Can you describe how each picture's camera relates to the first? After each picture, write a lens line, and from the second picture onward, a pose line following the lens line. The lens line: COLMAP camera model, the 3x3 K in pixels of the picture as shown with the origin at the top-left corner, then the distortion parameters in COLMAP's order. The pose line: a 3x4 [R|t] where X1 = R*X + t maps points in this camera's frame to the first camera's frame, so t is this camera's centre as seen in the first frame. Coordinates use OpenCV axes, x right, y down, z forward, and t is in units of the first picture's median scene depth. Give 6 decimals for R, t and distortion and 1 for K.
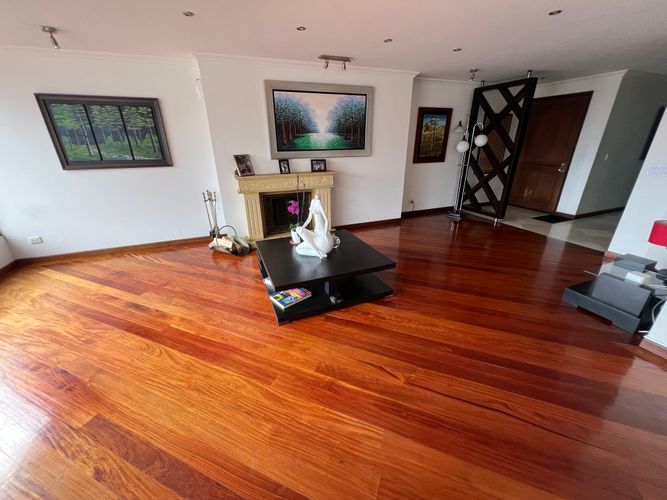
lens RADIAL K [[267.7, 0, 332.5], [0, 267.7, 248.8], [0, 0, 1]] dist [-0.003263, 0.000596]
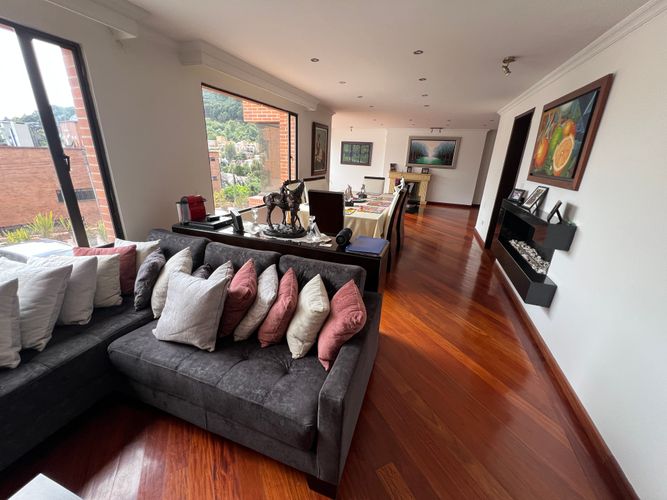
lens RADIAL K [[267.7, 0, 332.5], [0, 267.7, 248.8], [0, 0, 1]] dist [-0.003263, 0.000596]
pose [[0.742439, 0.259962, -0.617417, 0.984045], [-0.298314, 0.953510, 0.042752, 0.477287], [0.599828, 0.152443, 0.785473, -1.202923]]
